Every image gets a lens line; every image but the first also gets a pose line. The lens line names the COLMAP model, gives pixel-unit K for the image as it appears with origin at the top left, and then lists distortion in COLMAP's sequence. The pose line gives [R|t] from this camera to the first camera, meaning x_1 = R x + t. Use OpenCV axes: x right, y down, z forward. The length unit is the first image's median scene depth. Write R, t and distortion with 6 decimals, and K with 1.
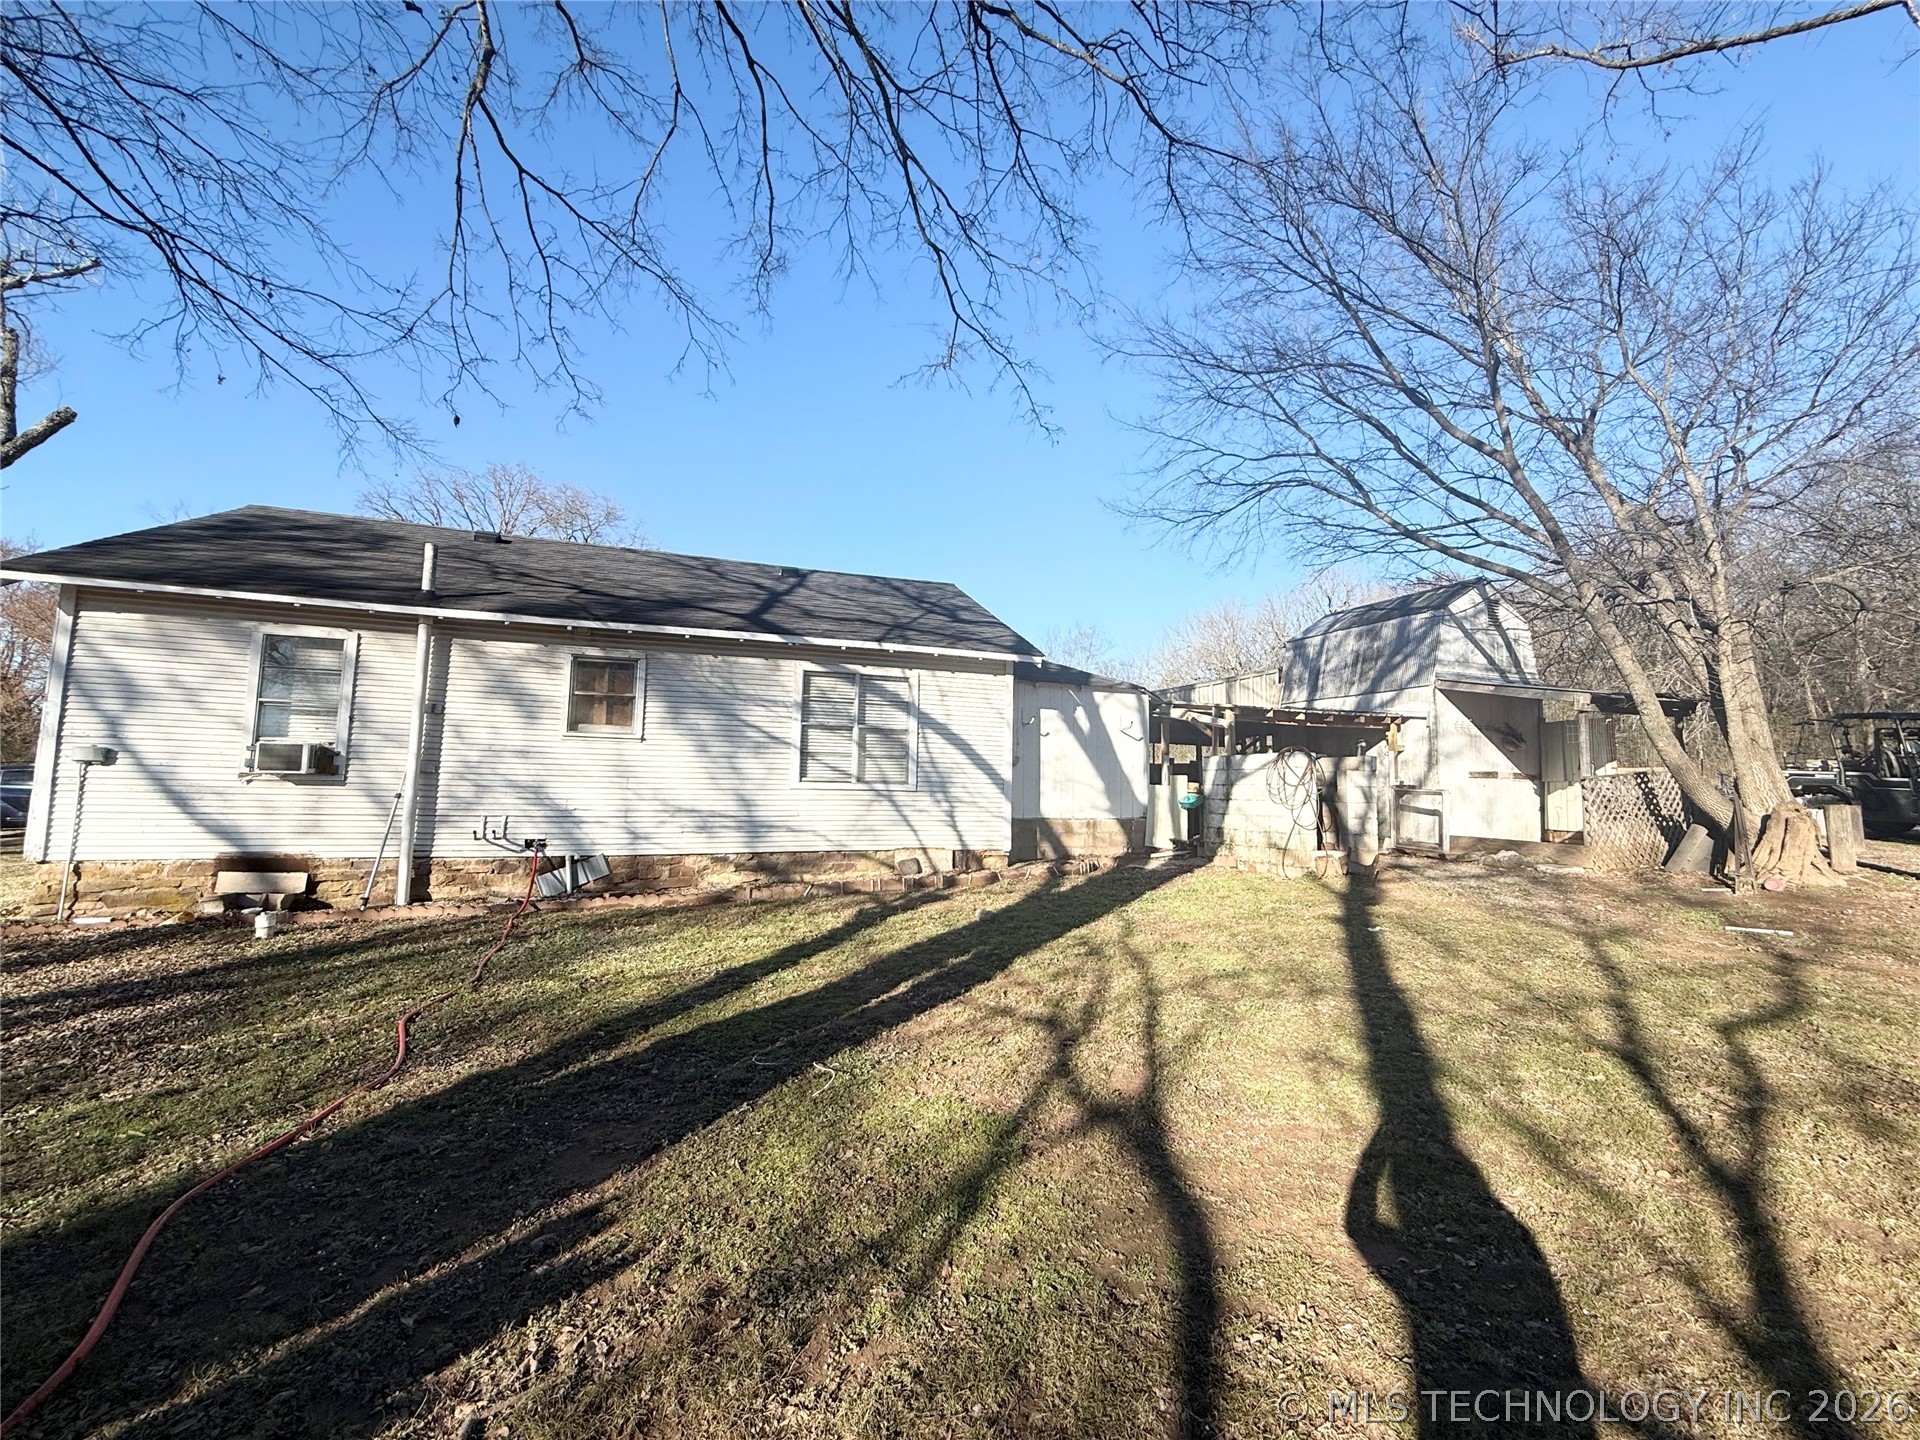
lens RADIAL K [[763.3, 0, 965.1], [0, 763.3, 724.1], [0, 0, 1]] dist [-0.000907, 0.000701]
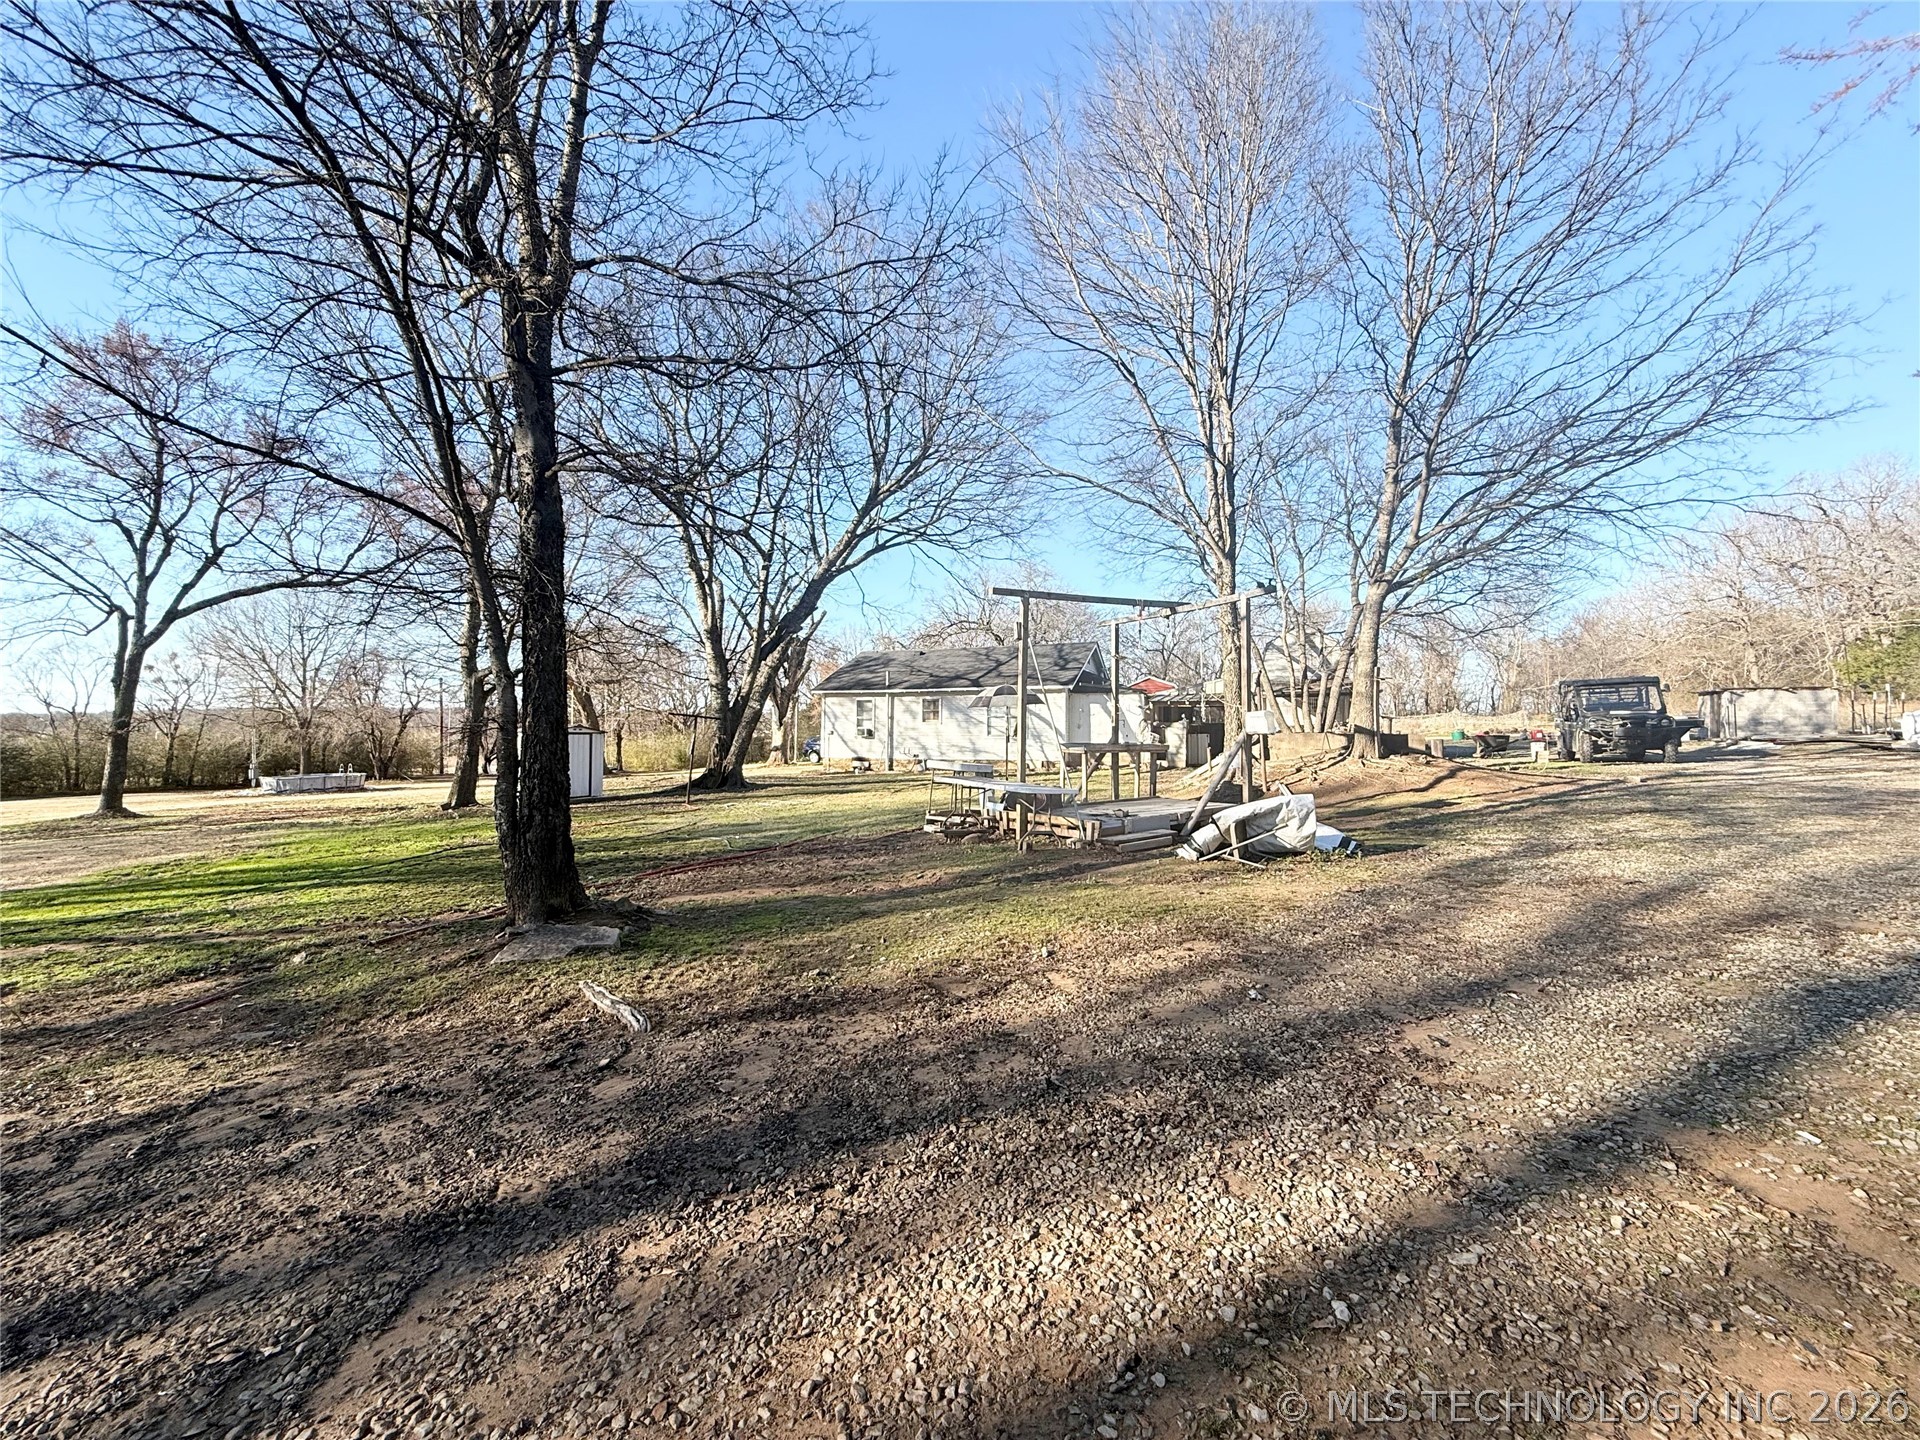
lens RADIAL K [[763.3, 0, 959.4], [0, 763.3, 718.3], [0, 0, 1]] dist [-0.000907, 0.000701]
pose [[0.753127, -0.023087, -0.657470, 1.943859], [0.071234, 0.996370, 0.046611, -0.163903], [0.654007, -0.081939, 0.752038, -1.518480]]
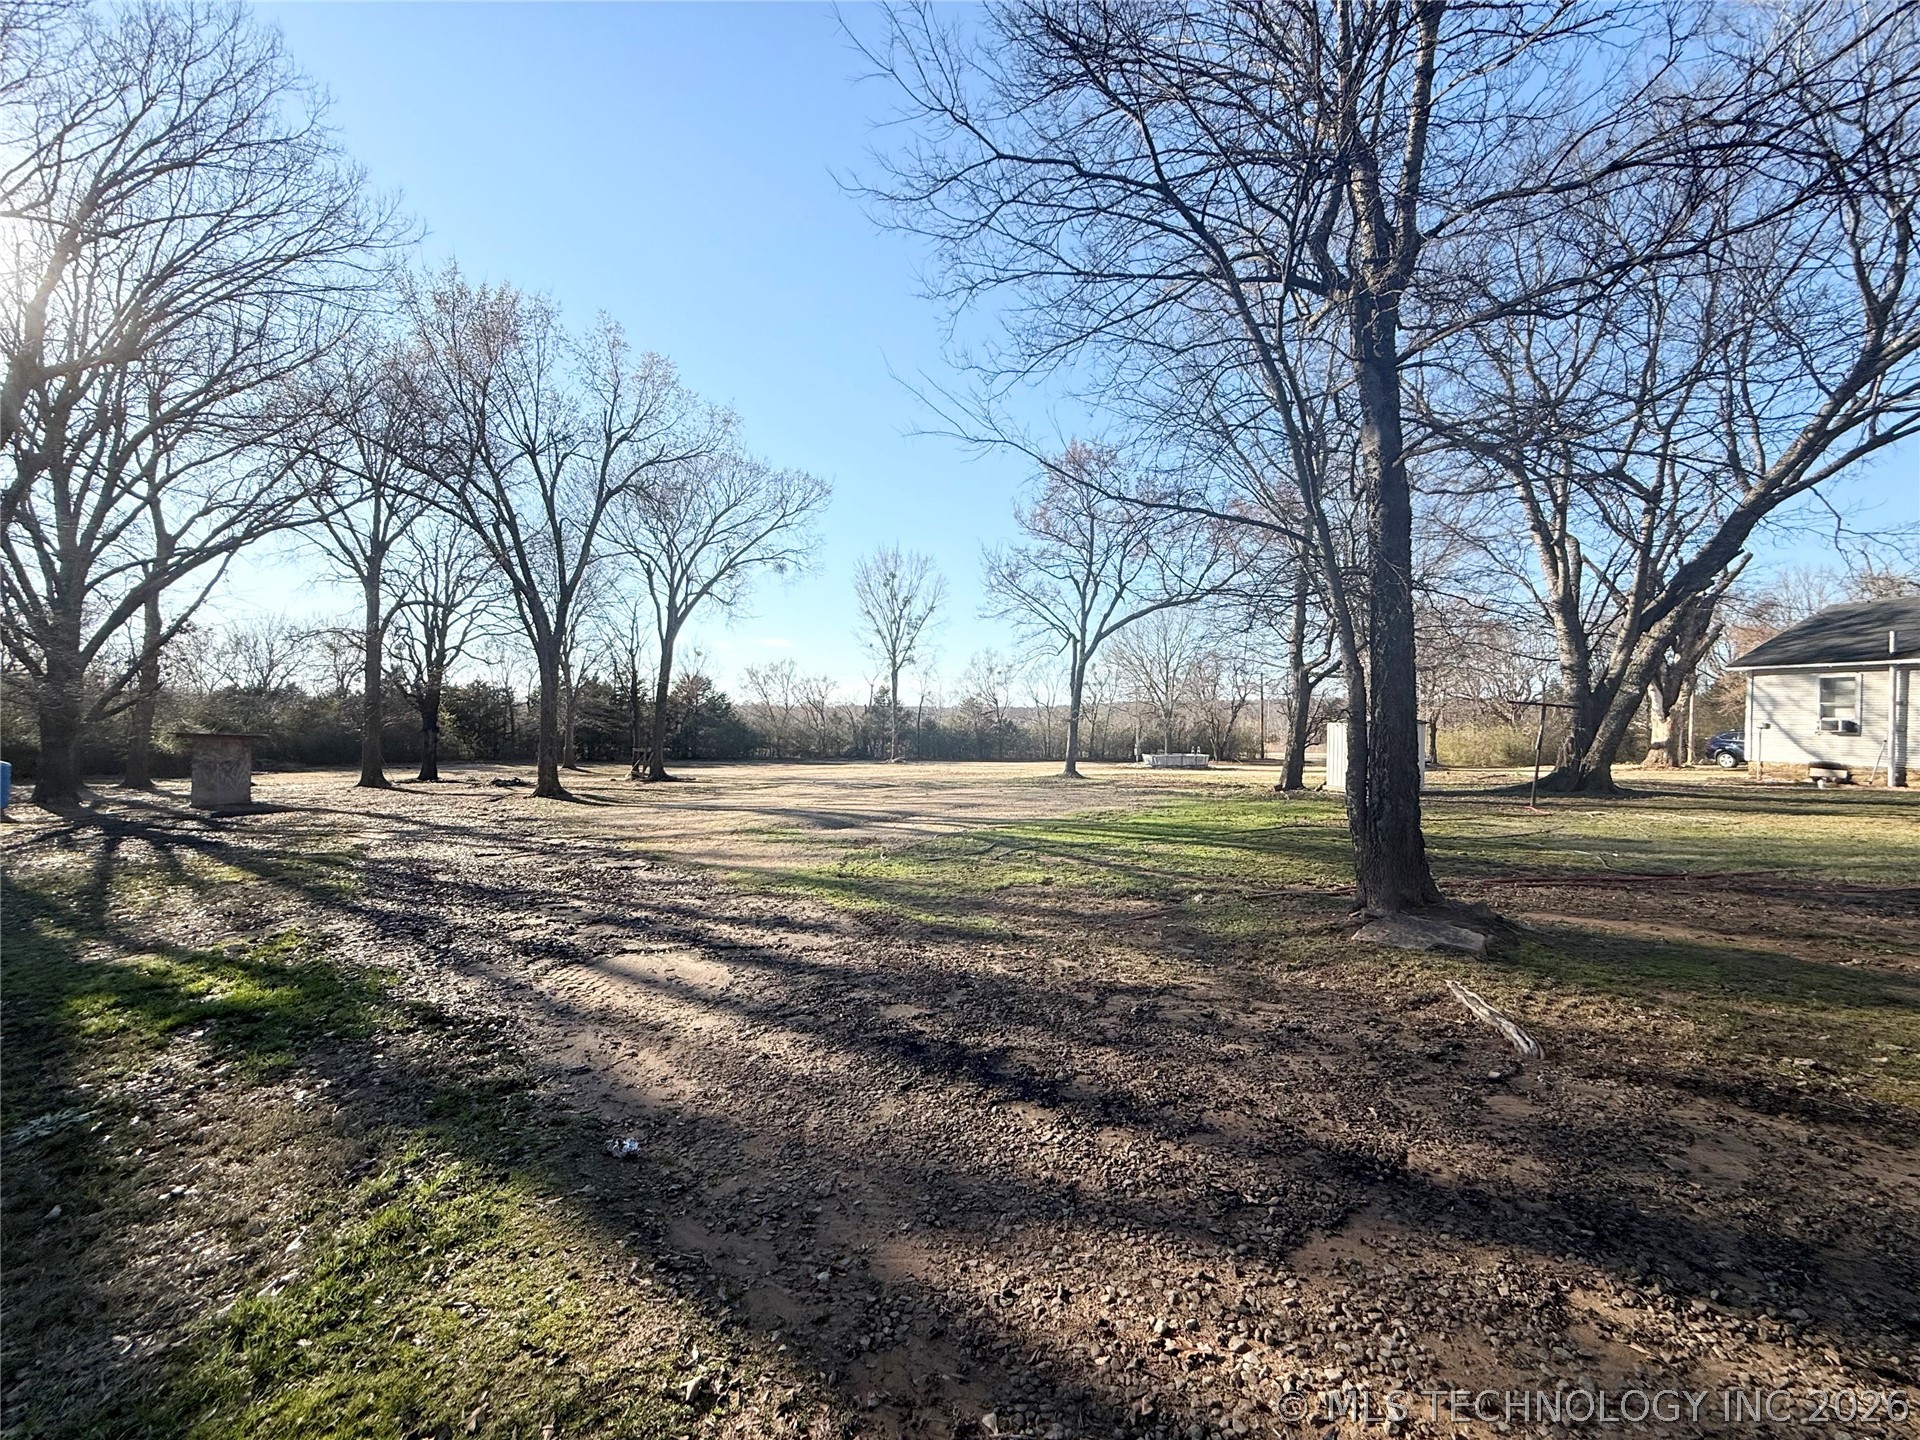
lens RADIAL K [[763.3, 0, 960.7], [0, 763.3, 718.6], [0, 0, 1]] dist [-0.000907, 0.000701]
pose [[-0.117623, -0.012345, -0.992982, 1.942700], [0.085501, 0.996084, -0.022511, -0.167611], [0.989371, -0.087548, -0.116107, -1.555802]]
